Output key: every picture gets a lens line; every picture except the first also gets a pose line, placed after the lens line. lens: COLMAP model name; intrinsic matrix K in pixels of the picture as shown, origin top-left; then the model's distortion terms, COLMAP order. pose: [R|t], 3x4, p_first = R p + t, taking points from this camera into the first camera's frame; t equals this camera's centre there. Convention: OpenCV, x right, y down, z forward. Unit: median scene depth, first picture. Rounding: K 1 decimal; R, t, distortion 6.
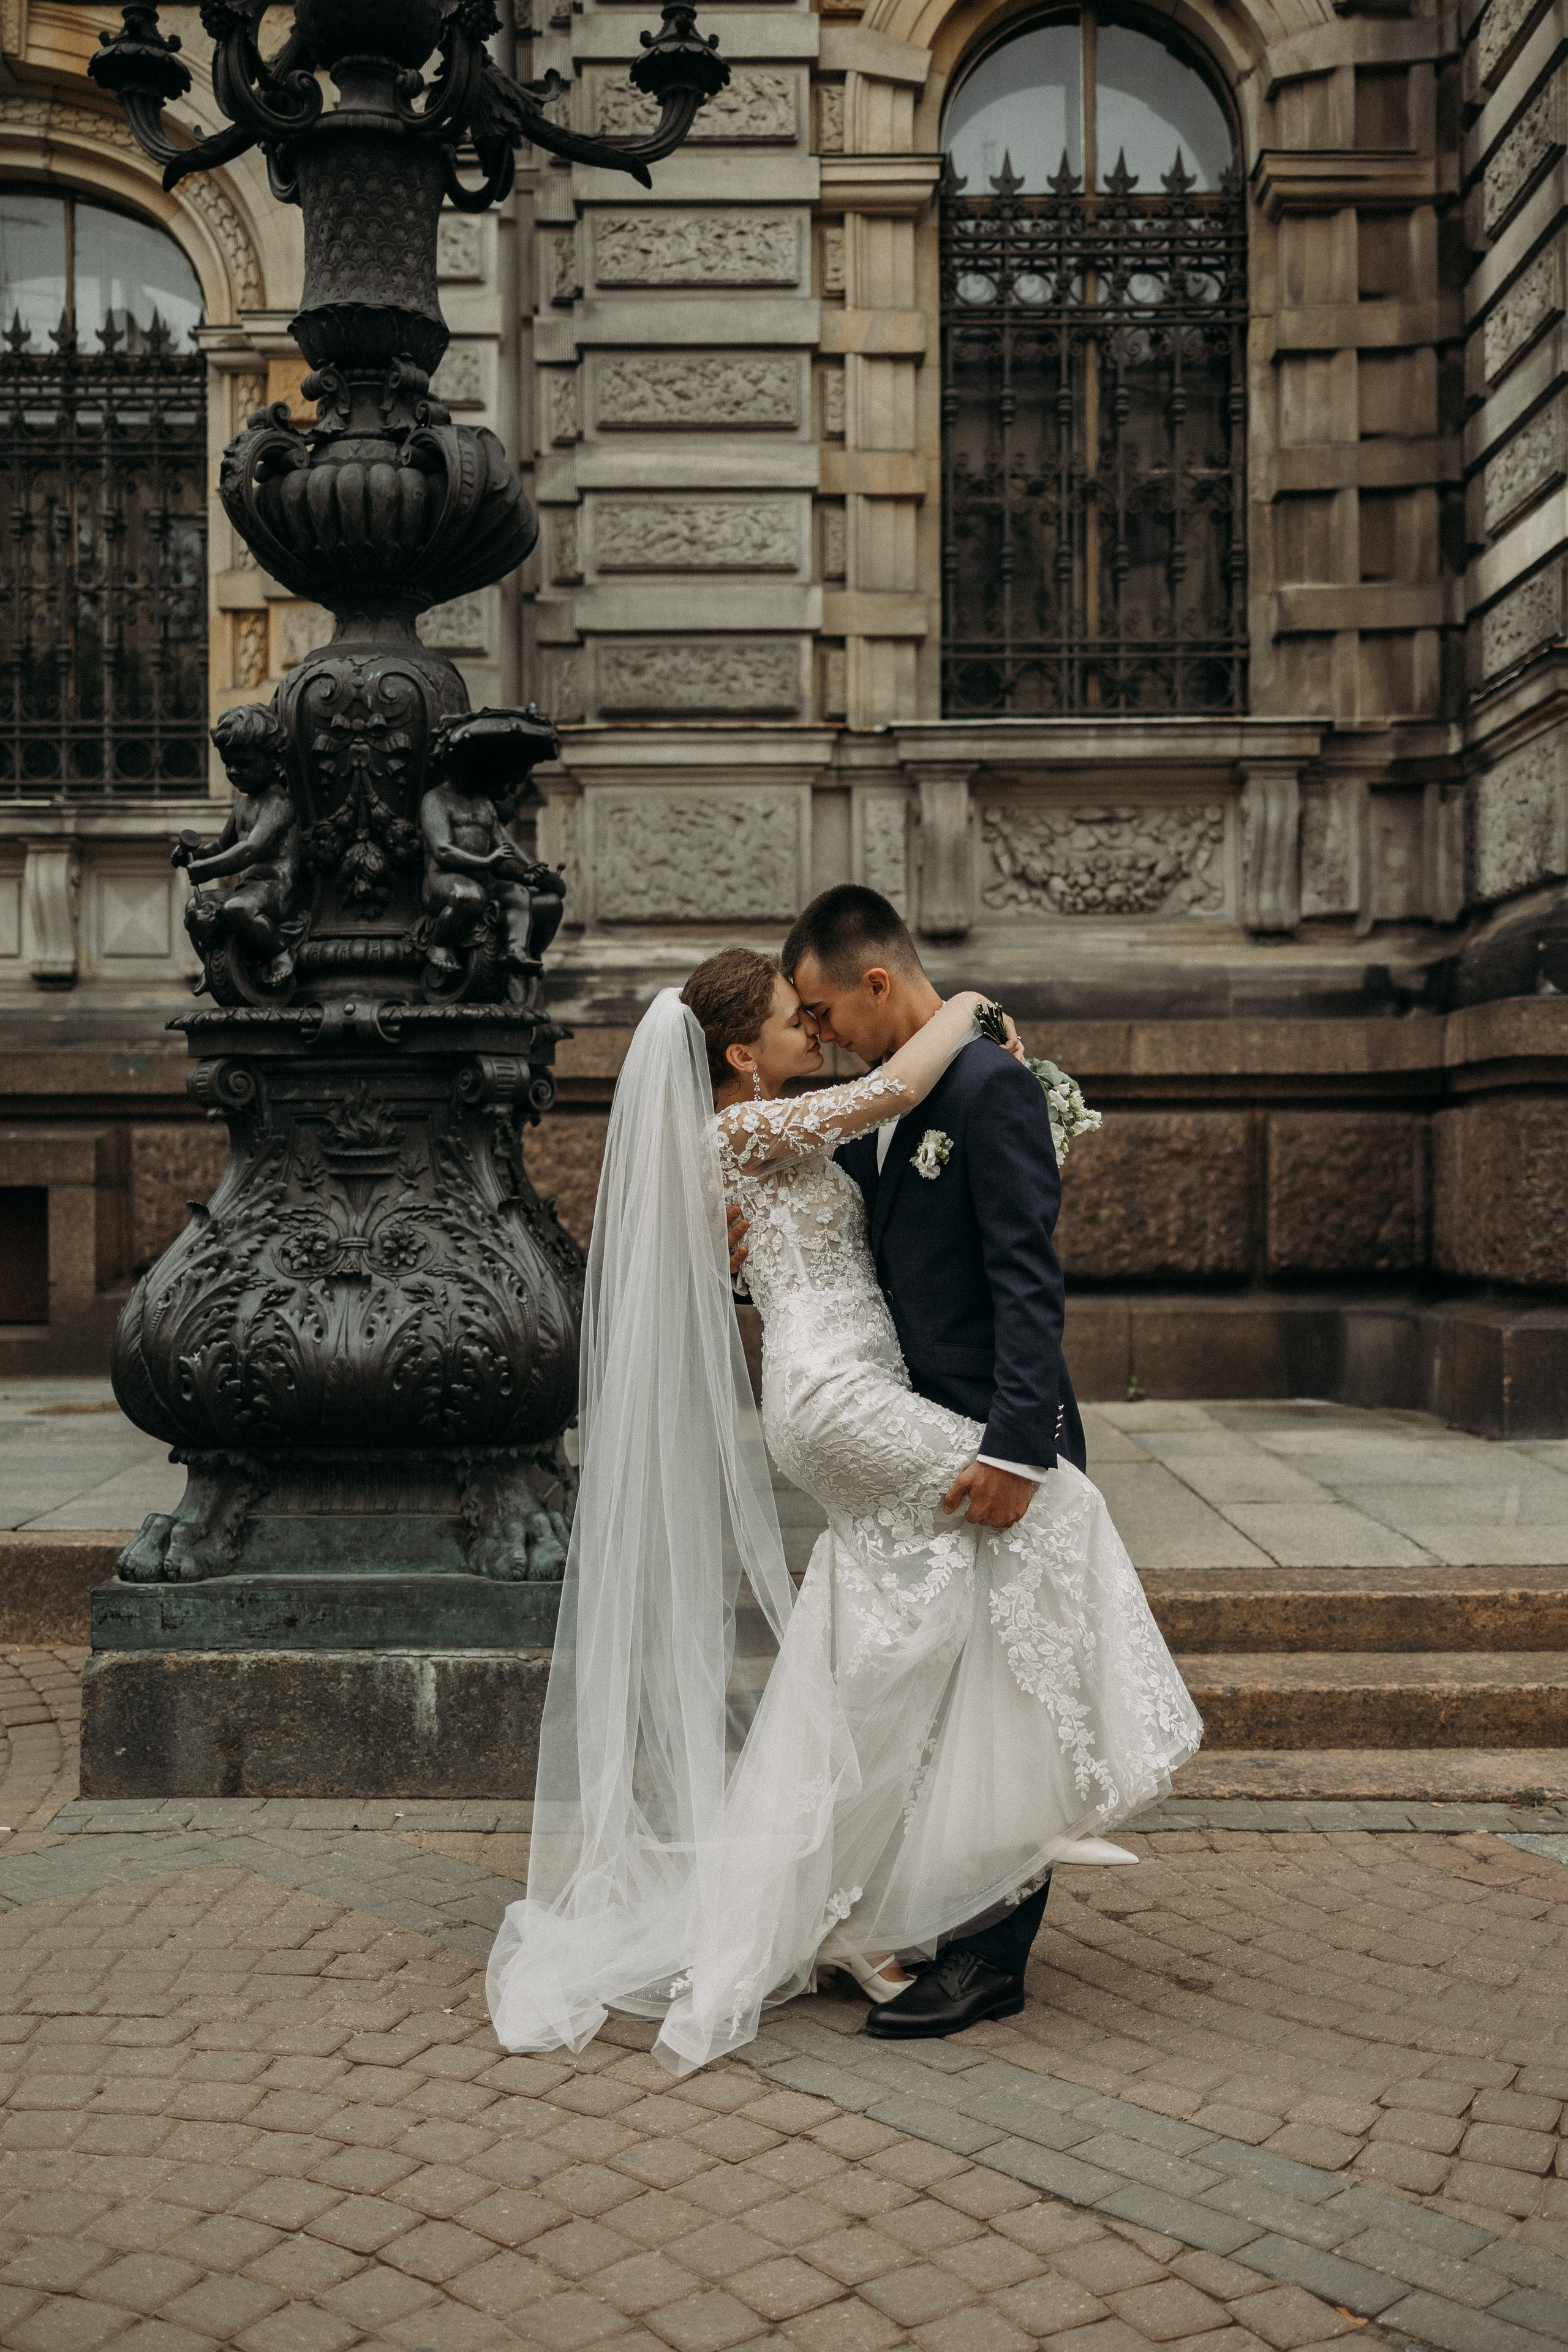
lens RADIAL K [[2304.2, 0, 783.0], [0, 2304.2, 1161.9], [0, 0, 1]] dist [0.035247, -0.021400]
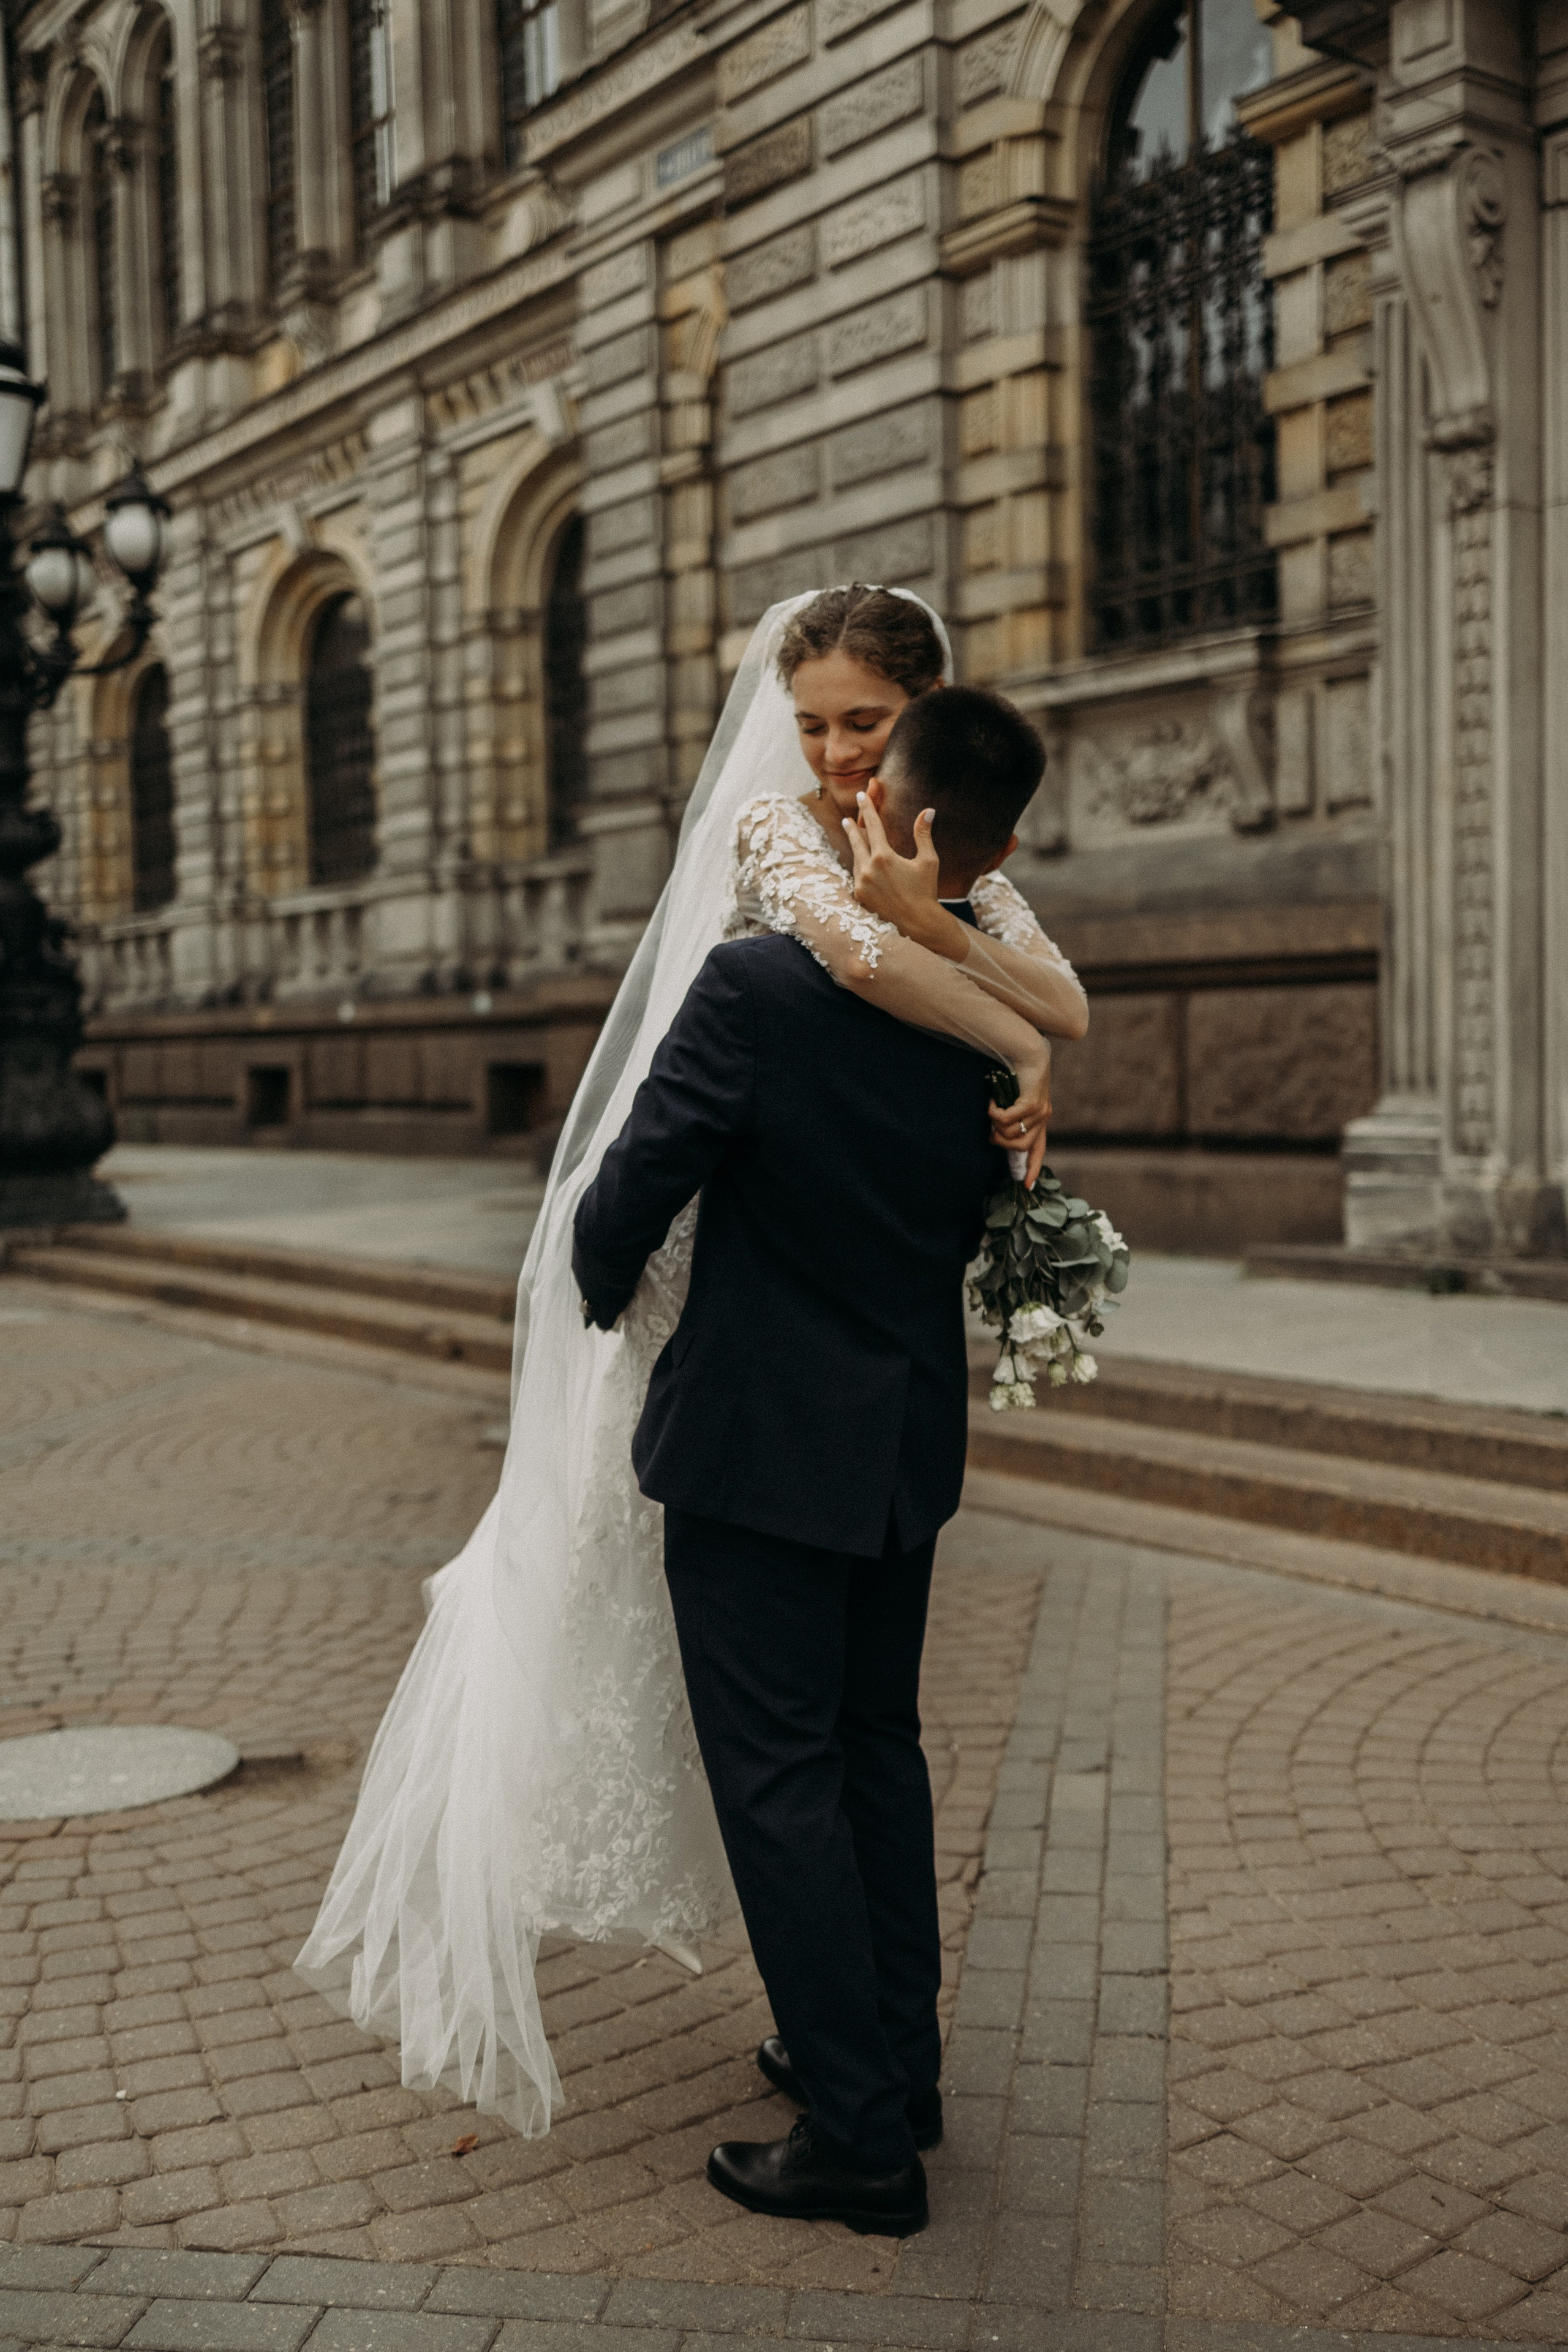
lens RADIAL K [[2290.1, 0, 834.2], [0, 2290.1, 1181.4], [0, 0, 1]] dist [-0.007321, 0.005555]
pose [[0.609627, 0.036973, -0.791826, 1.456738], [0.026909, 0.997371, 0.067287, -0.014053], [0.792232, -0.062327, 0.607029, 0.048118]]
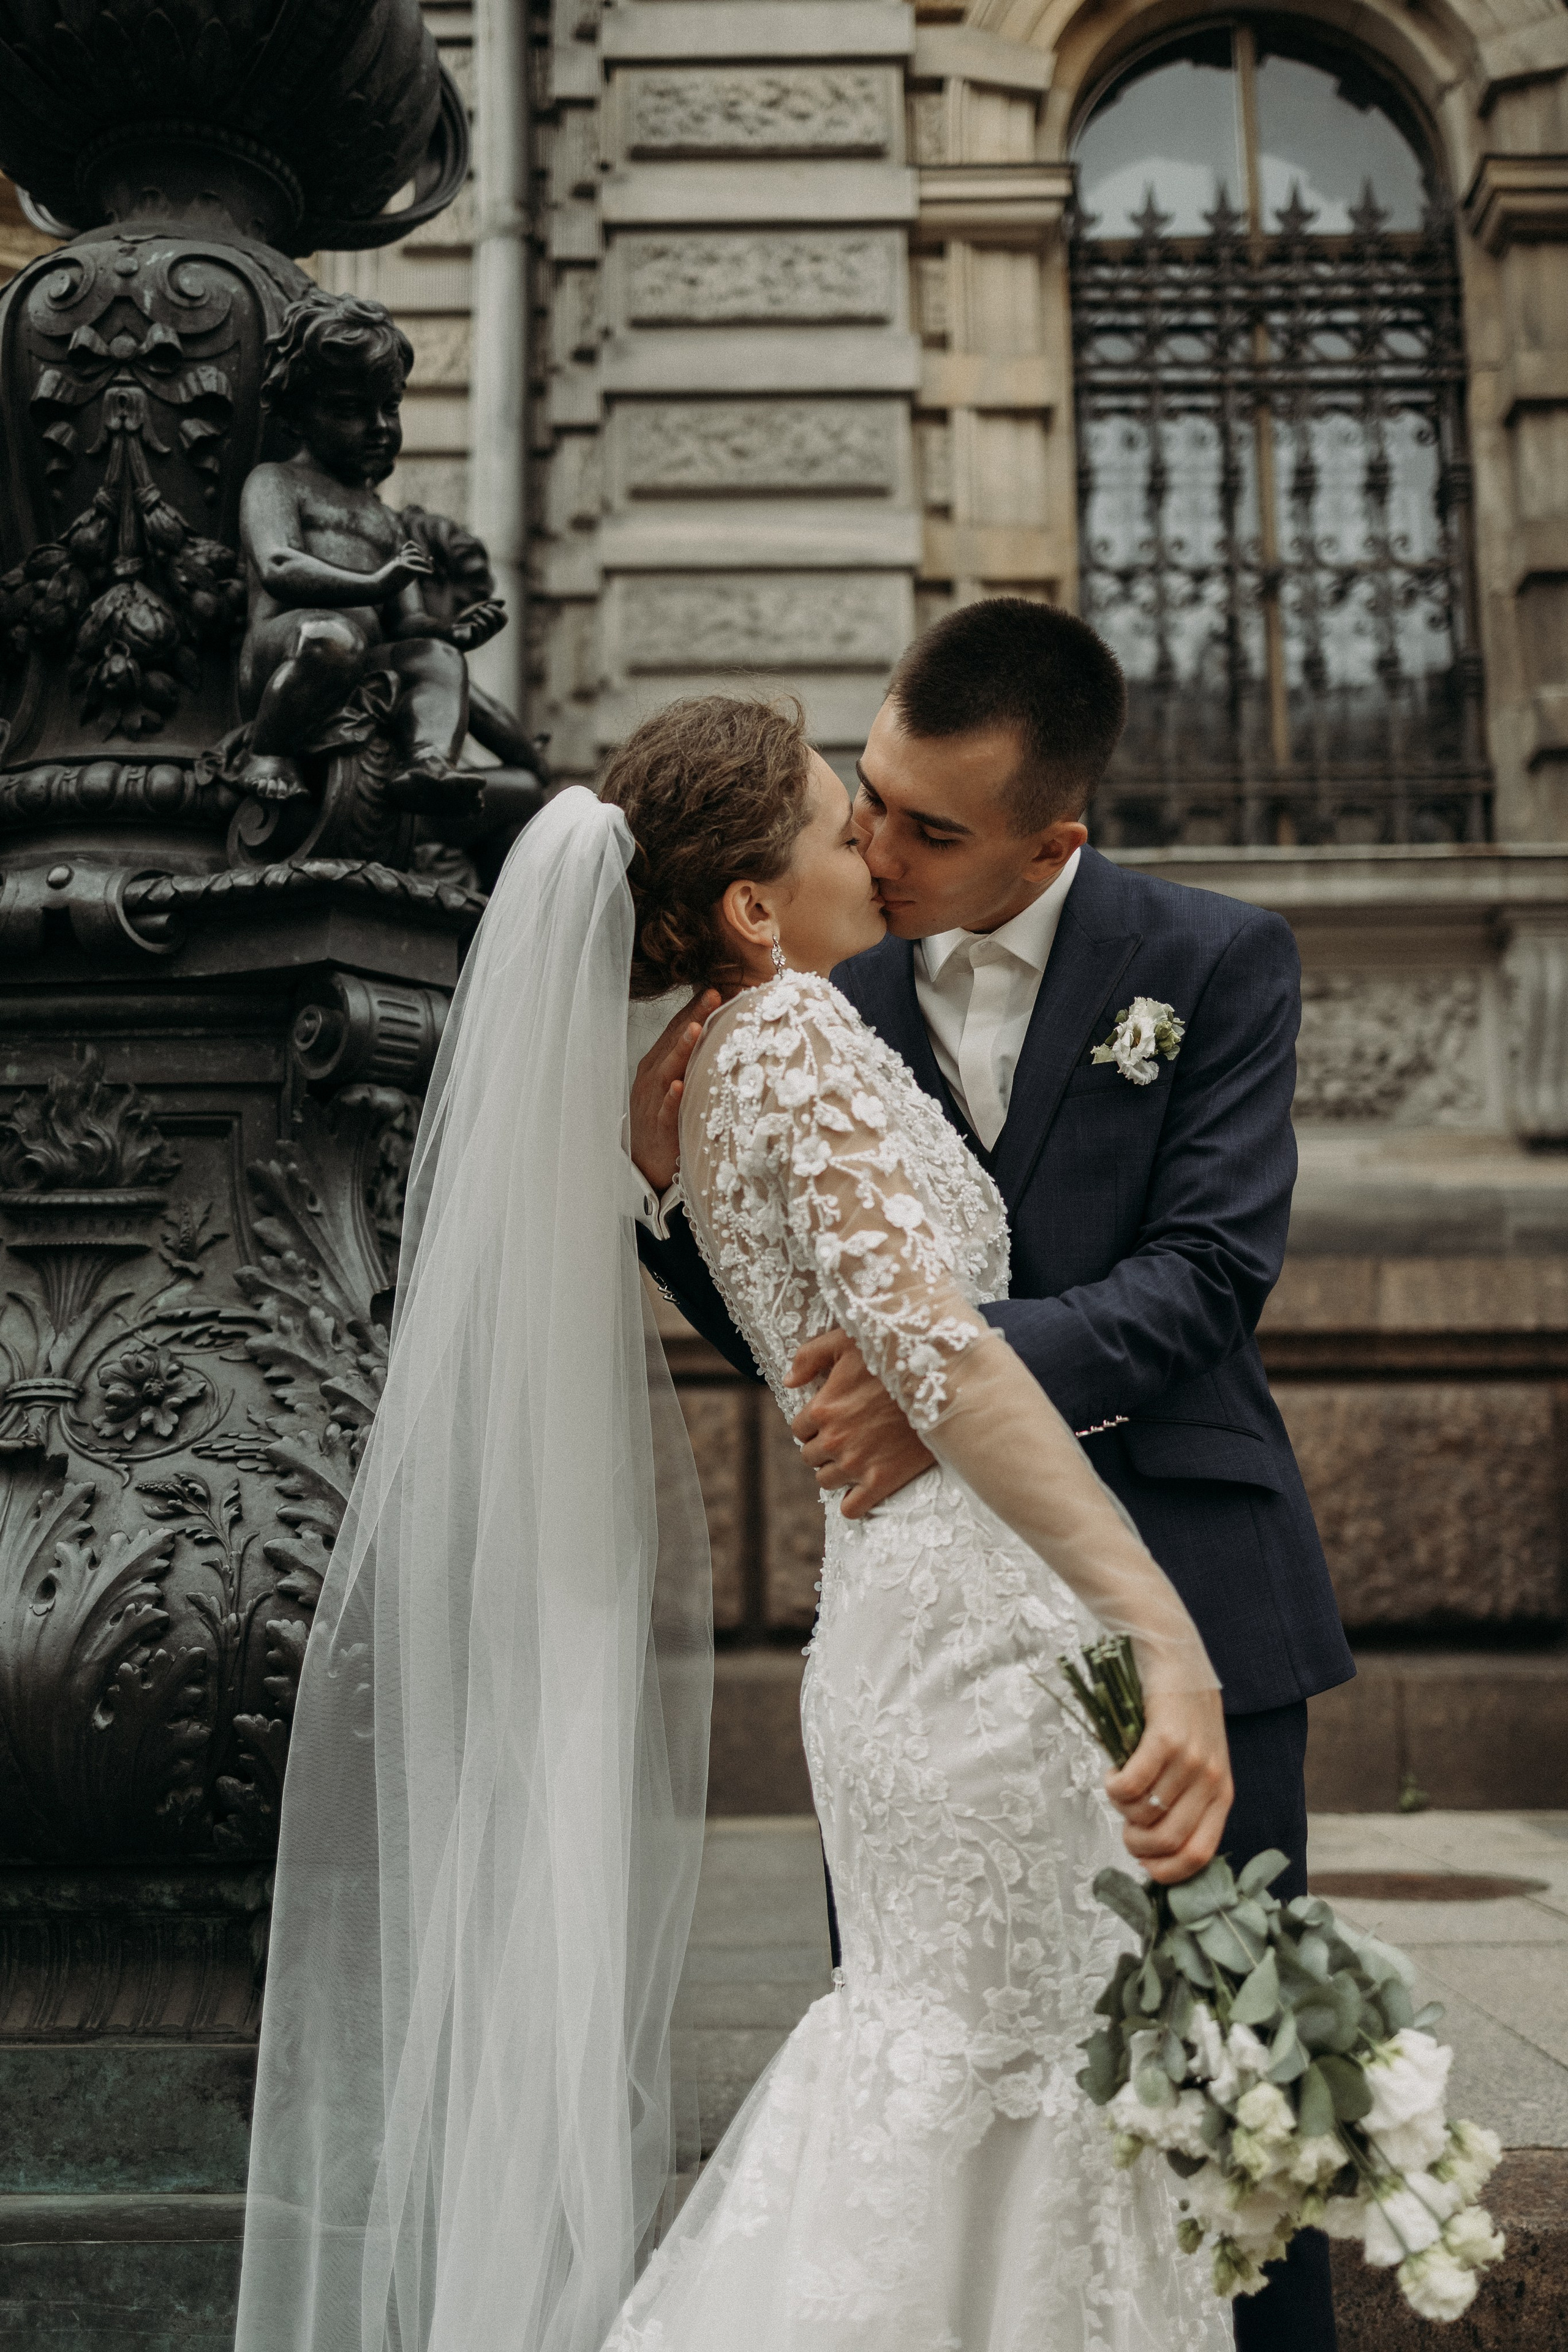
lens RADIAL K [[2320.3, 0, 785.5], [0, 2320.3, 1177.8], [0, 0, 1]] dist [0.019089, -0.012940]
pose [[0.999912, -0.004243, -0.012538, -0.019946], [0.002011, 0.984932, -0.172929, 0.036908], [0.013082, 0.172889, 0.984854, 0.286967]]
